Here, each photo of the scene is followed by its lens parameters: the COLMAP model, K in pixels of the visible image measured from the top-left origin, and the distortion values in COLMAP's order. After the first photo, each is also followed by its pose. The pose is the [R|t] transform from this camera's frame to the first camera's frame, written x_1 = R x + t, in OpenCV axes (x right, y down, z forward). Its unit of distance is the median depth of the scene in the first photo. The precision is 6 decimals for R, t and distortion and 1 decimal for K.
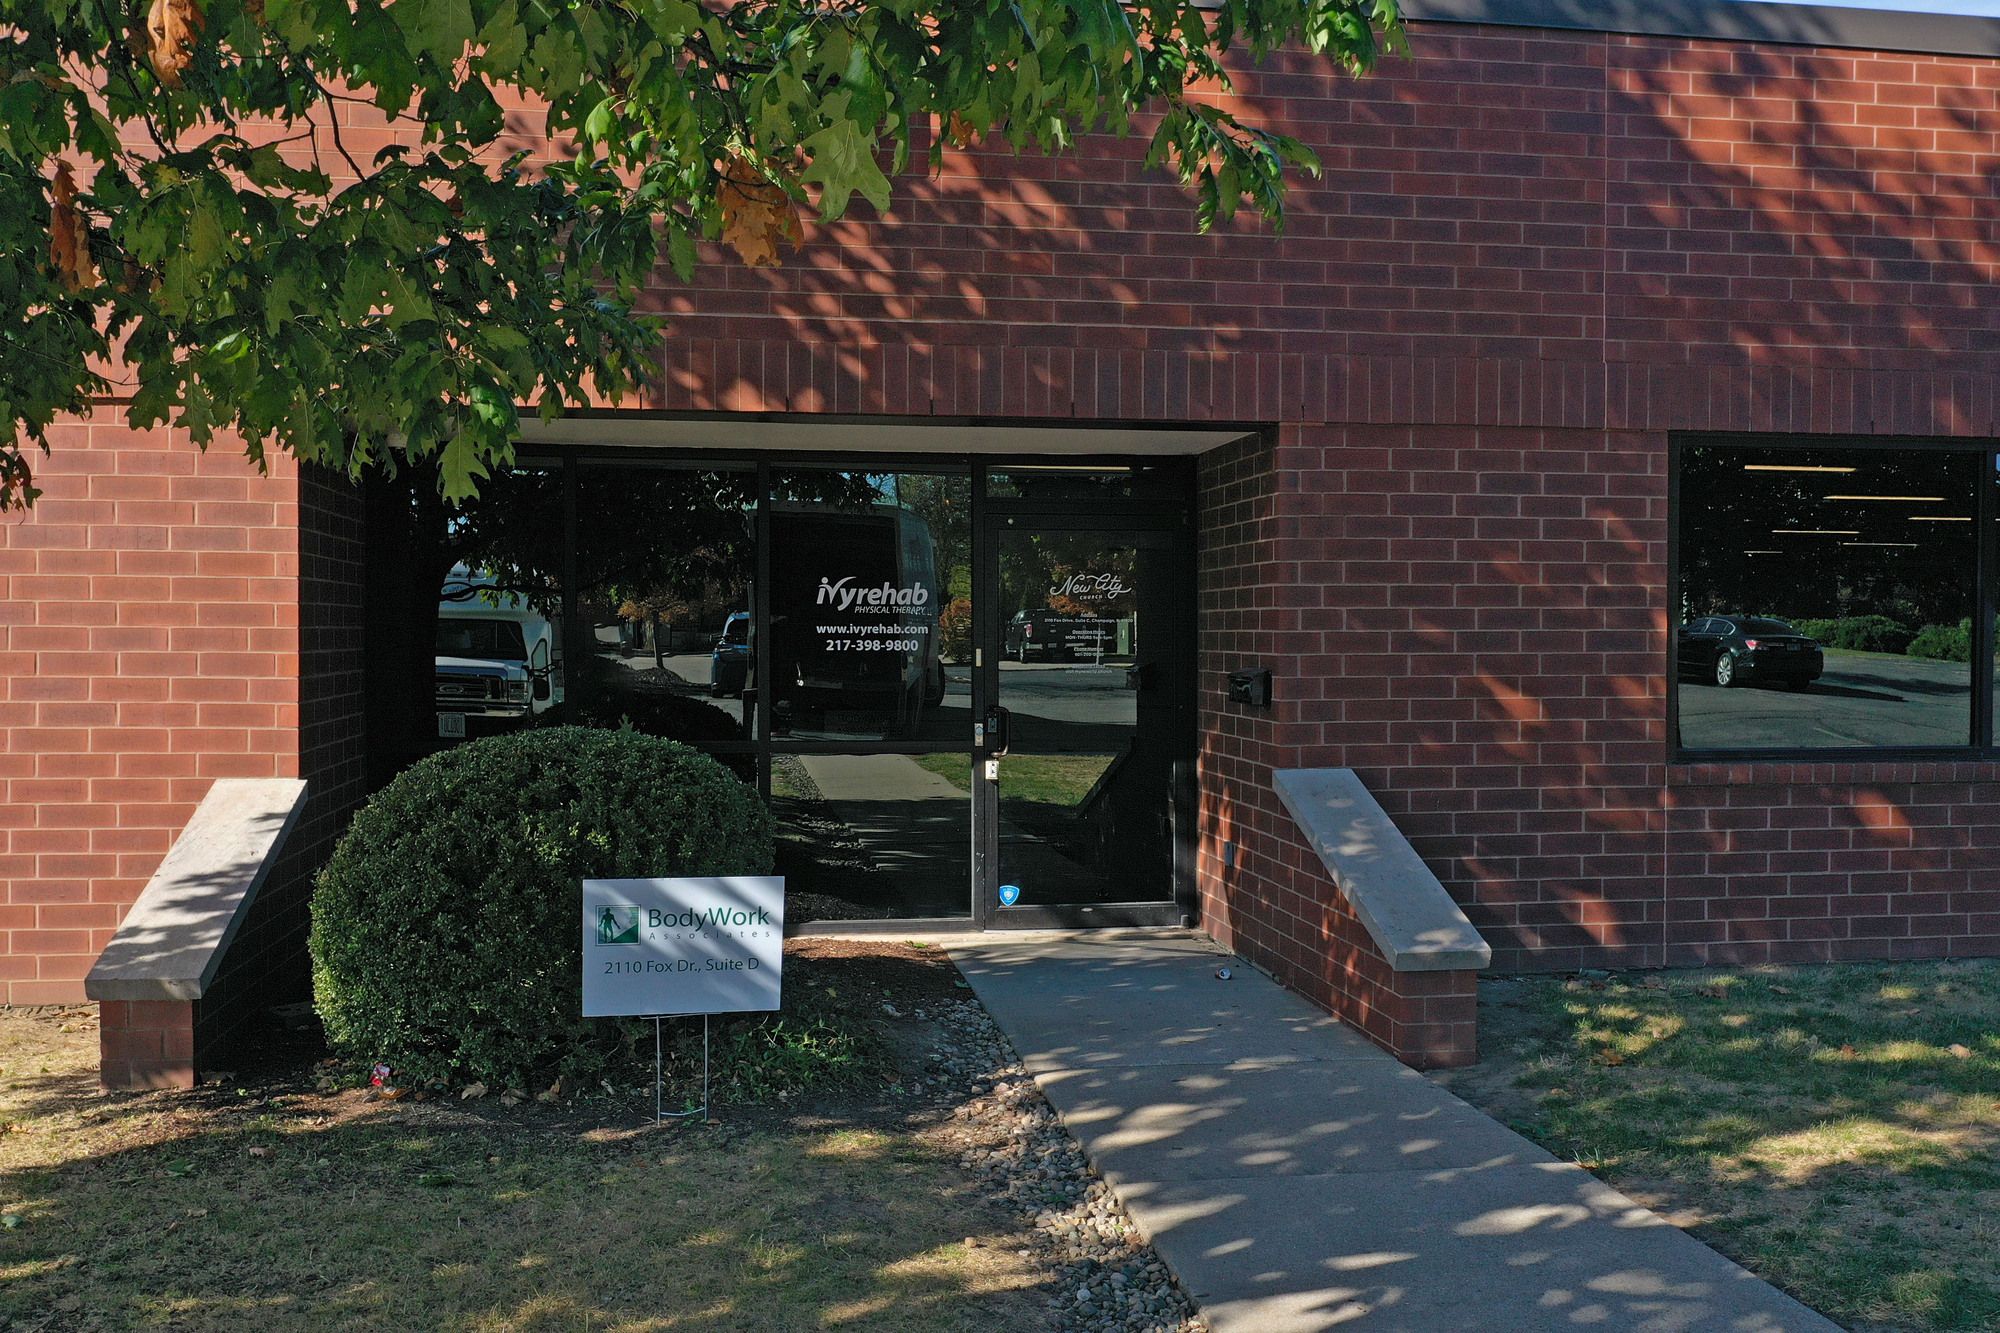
lens RADIAL K [[1893.8, 0, 996.9], [0, 1893.8, 646.3], [0, 0, 1]] dist [-0.014417, 0.000000]
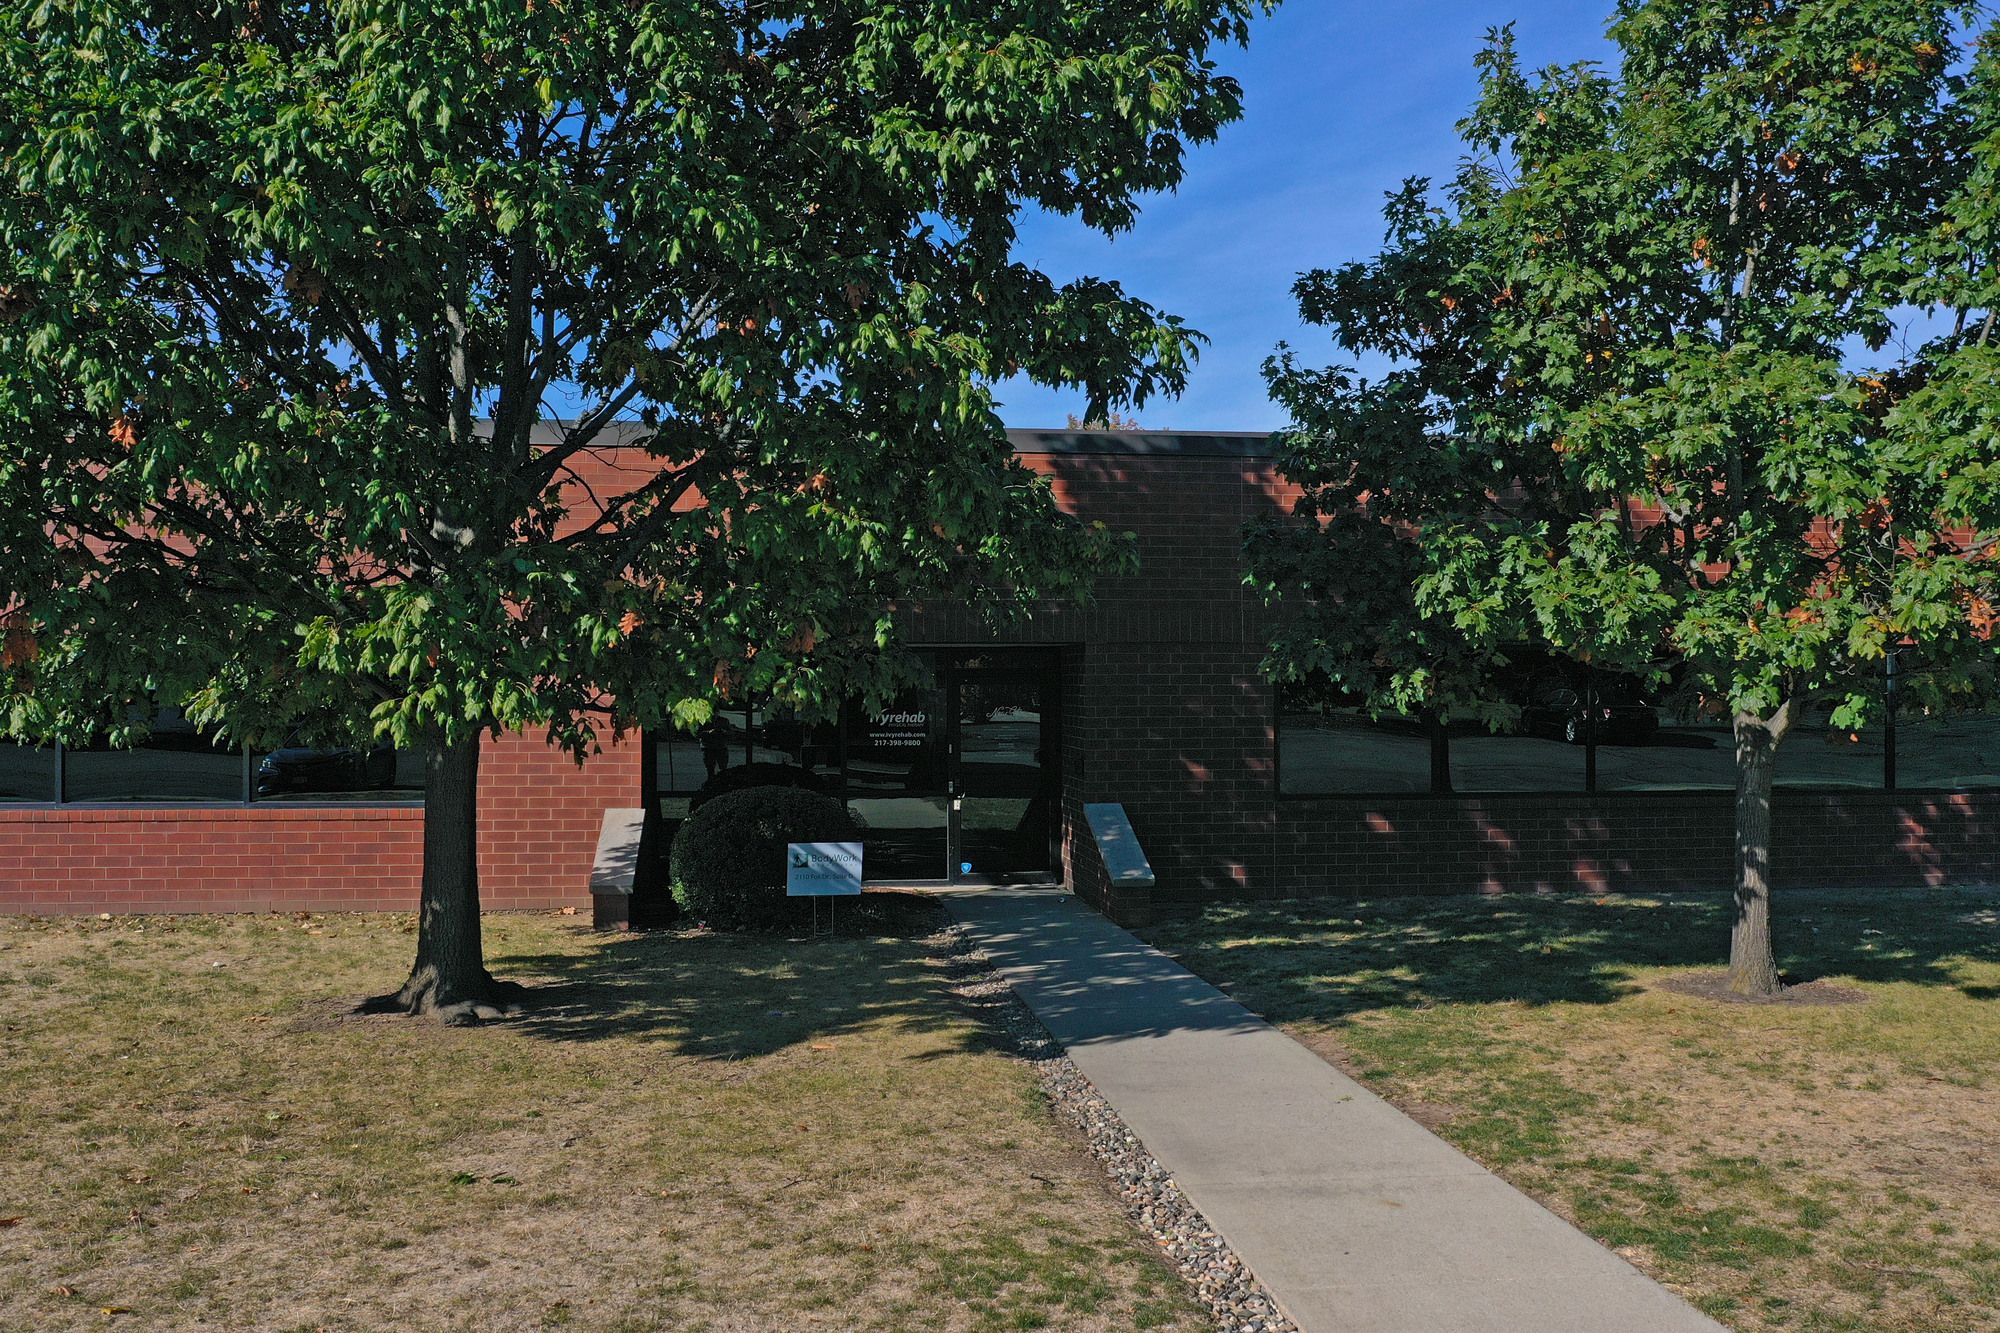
lens RADIAL K [[1893.8, 0, 991.7], [0, 1893.8, 674.2], [0, 0, 1]] dist [-0.014417, 0.000000]
pose [[0.999786, -0.003410, -0.020403, 0.091924], [0.003233, 0.999957, -0.008704, -0.067231], [0.020432, 0.008637, 0.999754, -1.222045]]
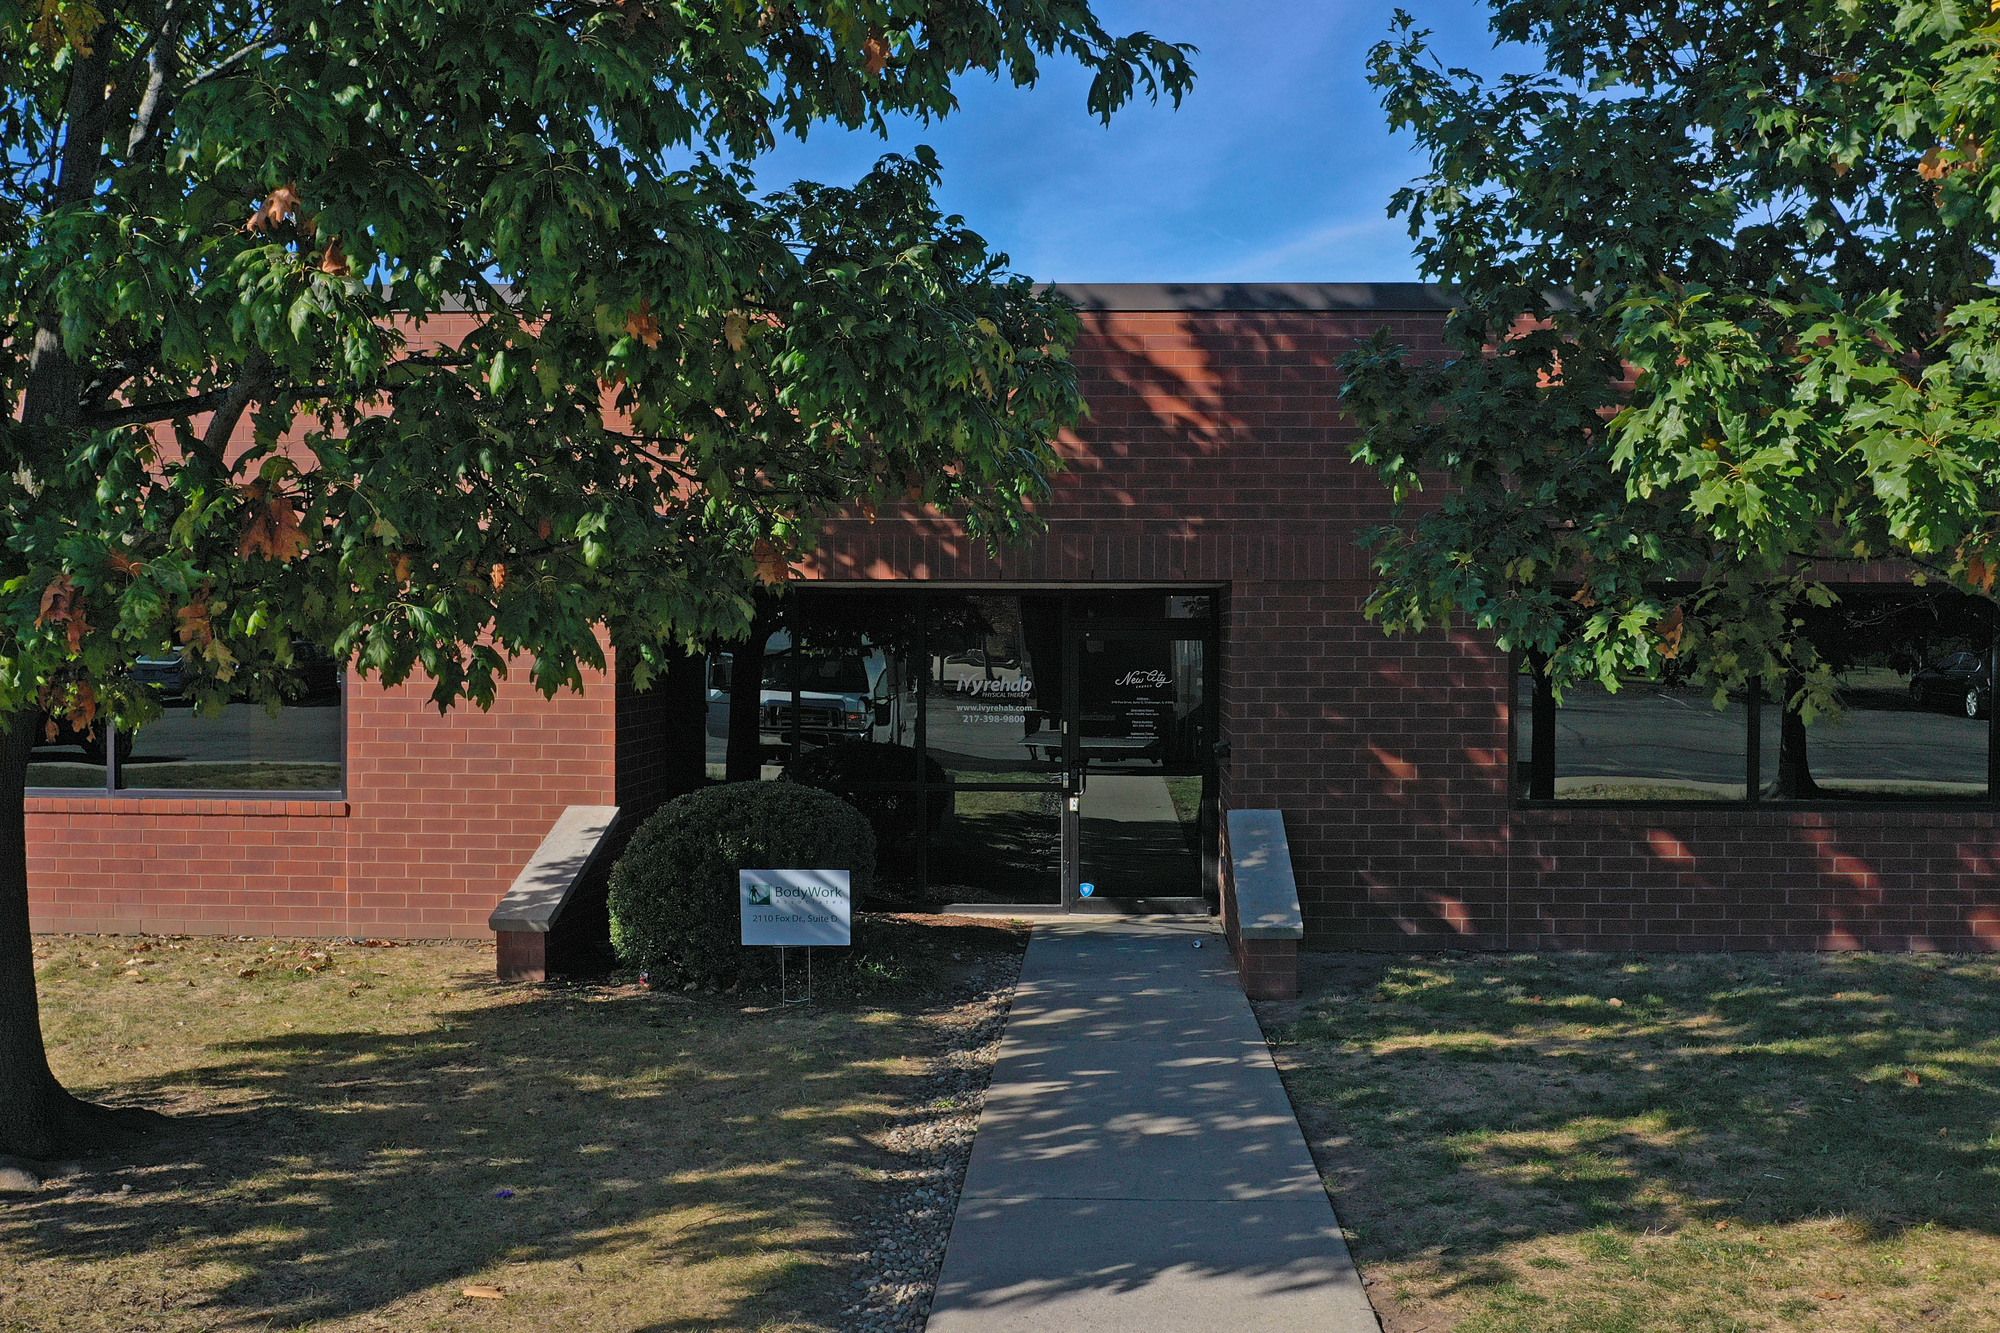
lens RADIAL K [[1893.8, 0, 1041.9], [0, 1893.8, 659.9], [0, 0, 1]] dist [-0.014417, 0.000000]
pose [[0.983236, 0.002624, -0.182318, 0.293107], [-0.001998, 0.999991, 0.003619, -0.063426], [0.182326, -0.003194, 0.983233, -0.545699]]
